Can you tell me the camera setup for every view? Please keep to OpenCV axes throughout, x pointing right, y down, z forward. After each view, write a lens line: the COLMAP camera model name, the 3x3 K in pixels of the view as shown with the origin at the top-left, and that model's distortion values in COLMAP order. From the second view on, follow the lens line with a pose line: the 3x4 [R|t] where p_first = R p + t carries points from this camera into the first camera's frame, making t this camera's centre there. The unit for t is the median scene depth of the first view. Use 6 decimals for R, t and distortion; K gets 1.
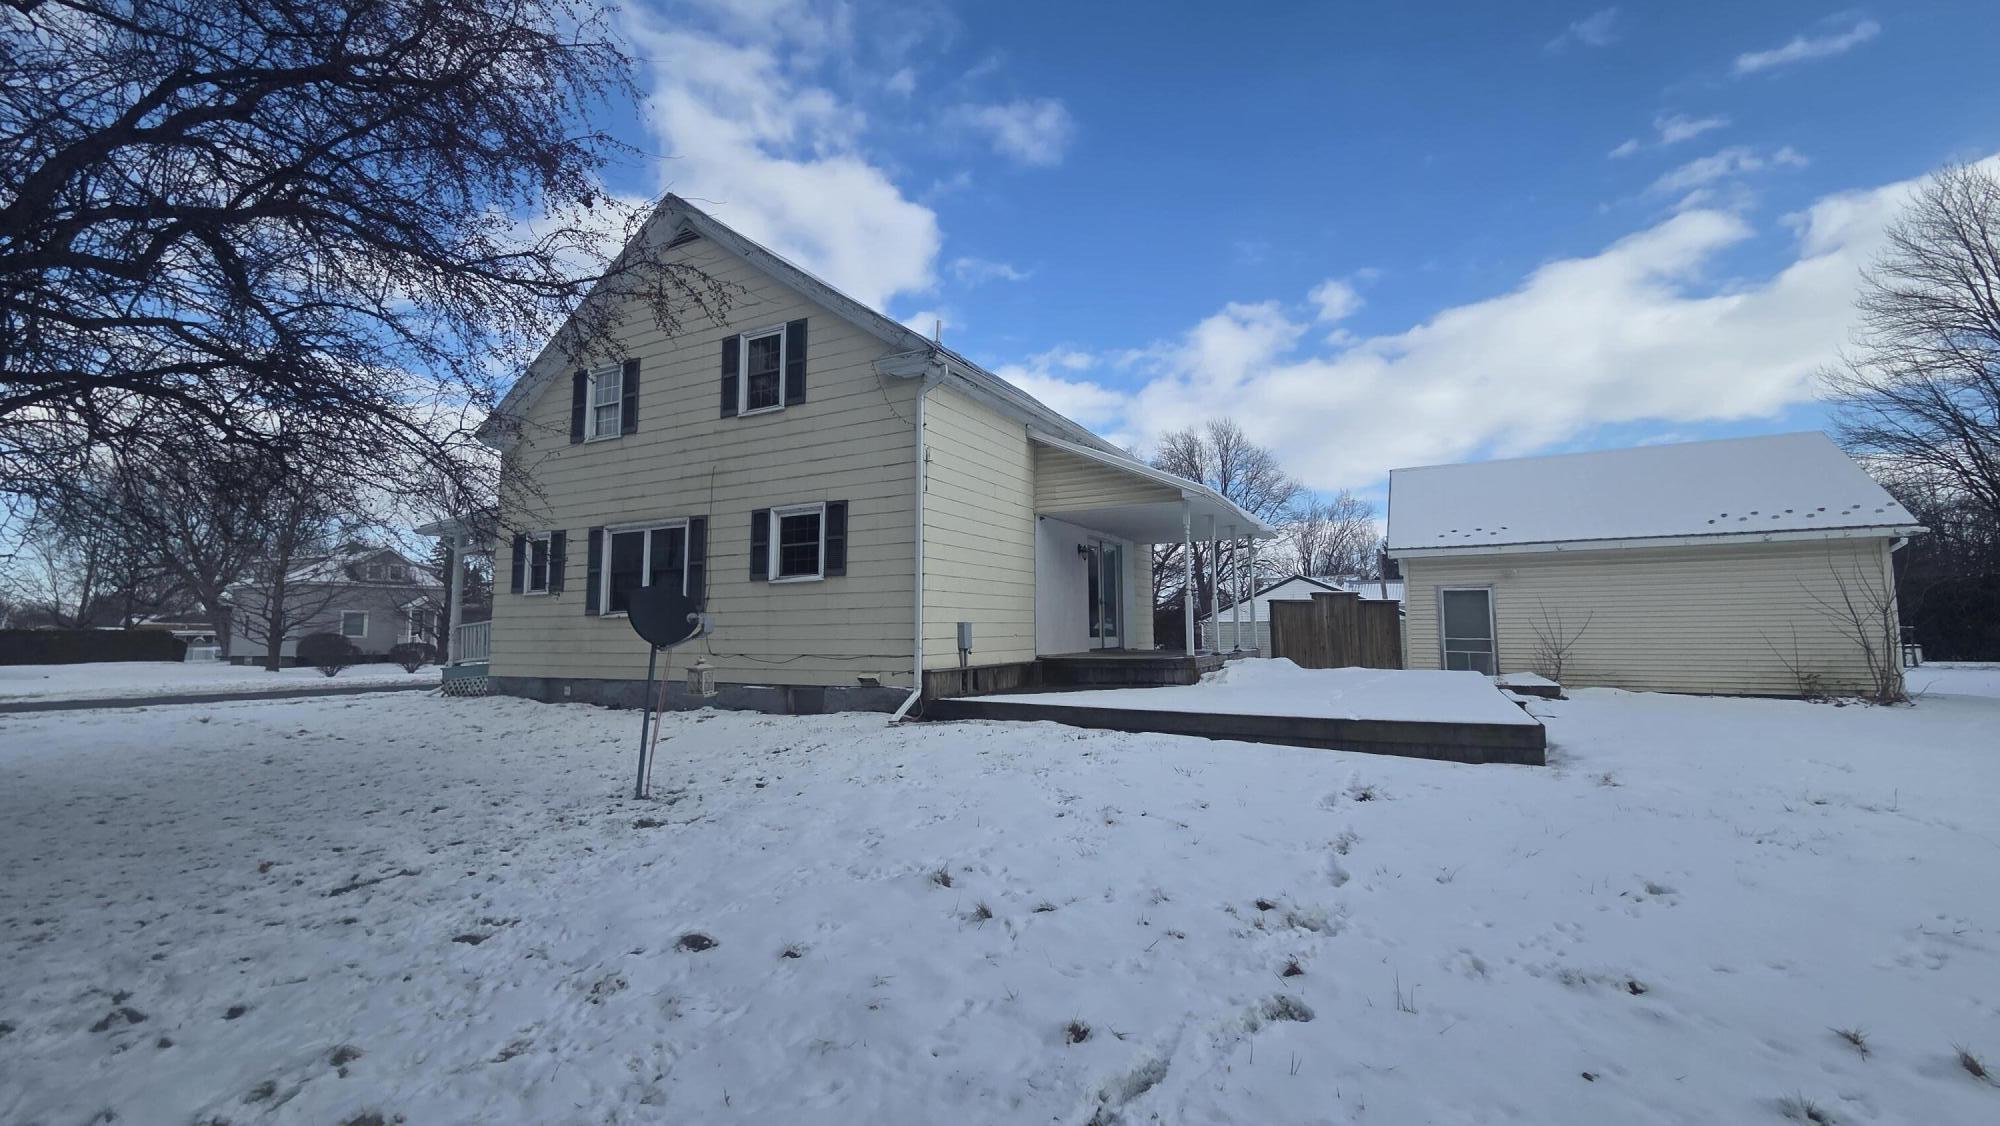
lens RADIAL K [[831.0, 0, 1003.9], [0, 831.0, 565.1], [0, 0, 1]] dist [0.003998, -0.000565]
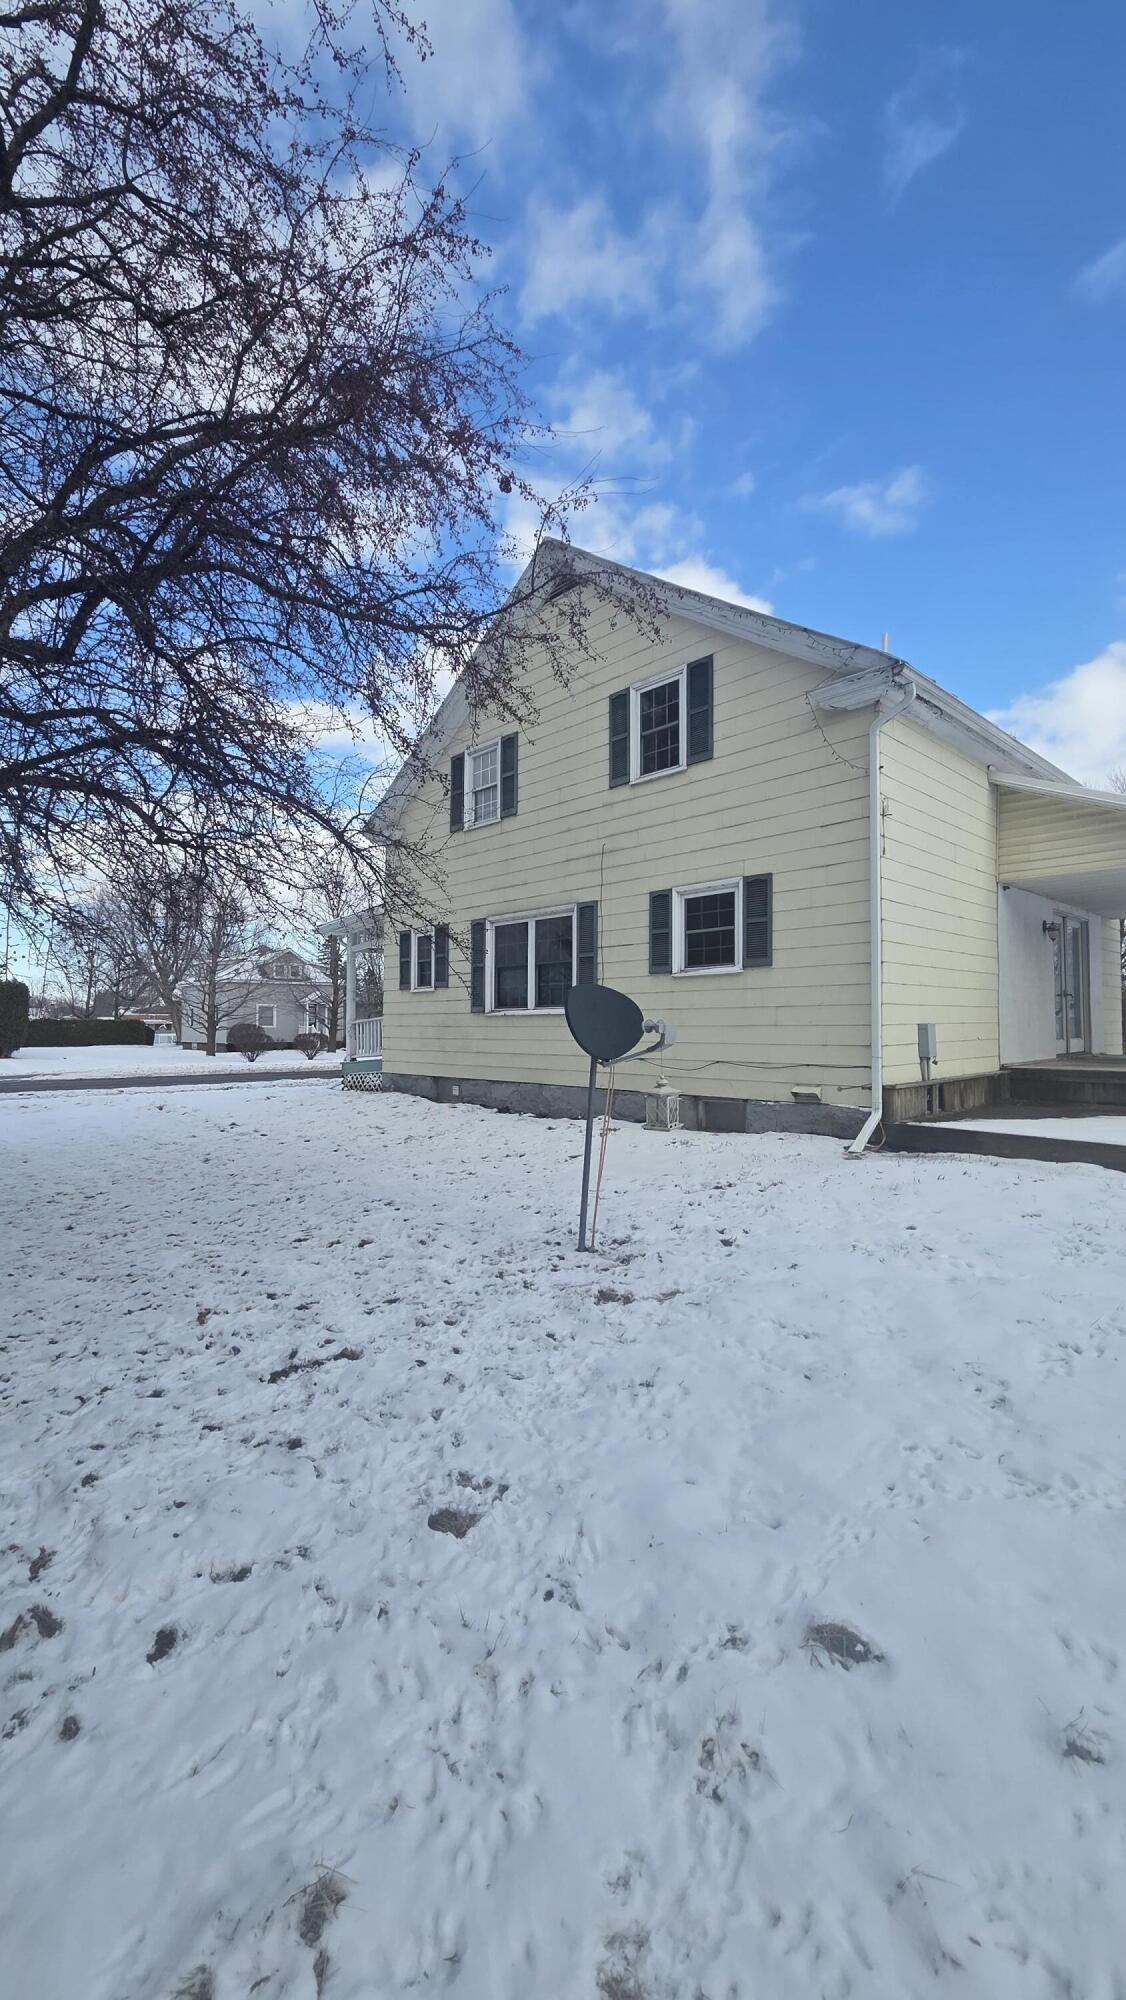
lens RADIAL K [[831.0, 0, 555.5], [0, 831.0, 1011.3], [0, 0, 1]] dist [0.003998, -0.000565]
pose [[0.947416, -0.000271, -0.320006, -0.140726], [0.021572, 0.997779, 0.063021, 0.000872], [0.319278, -0.066610, 0.945317, 0.171698]]
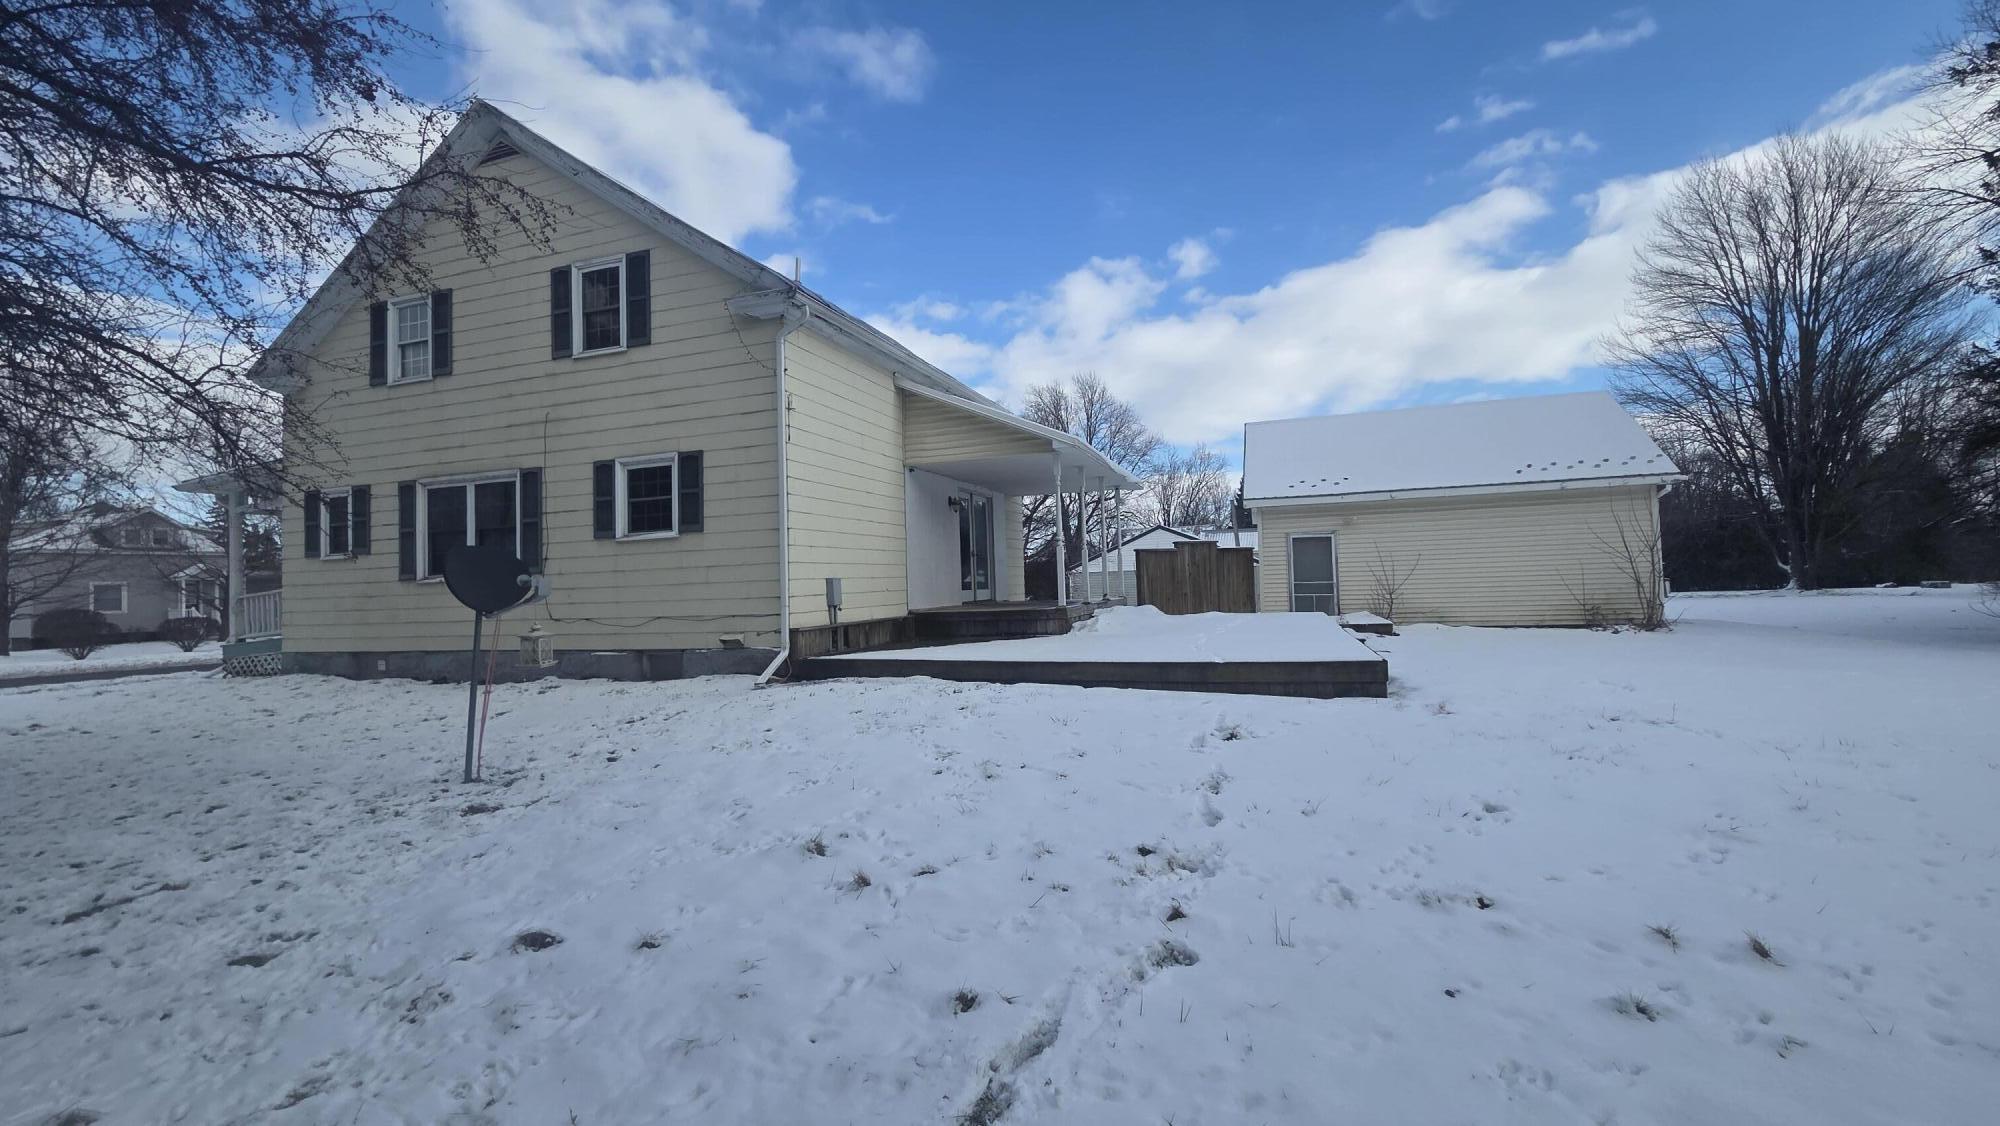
lens RADIAL K [[831.0, 0, 1006.5], [0, 831.0, 566.1], [0, 0, 1]] dist [0.003998, -0.000565]
pose [[0.987187, -0.021745, 0.158076, -0.001370], [0.012825, 0.998278, 0.057235, 0.002499], [-0.159049, -0.054475, 0.985767, 0.022450]]
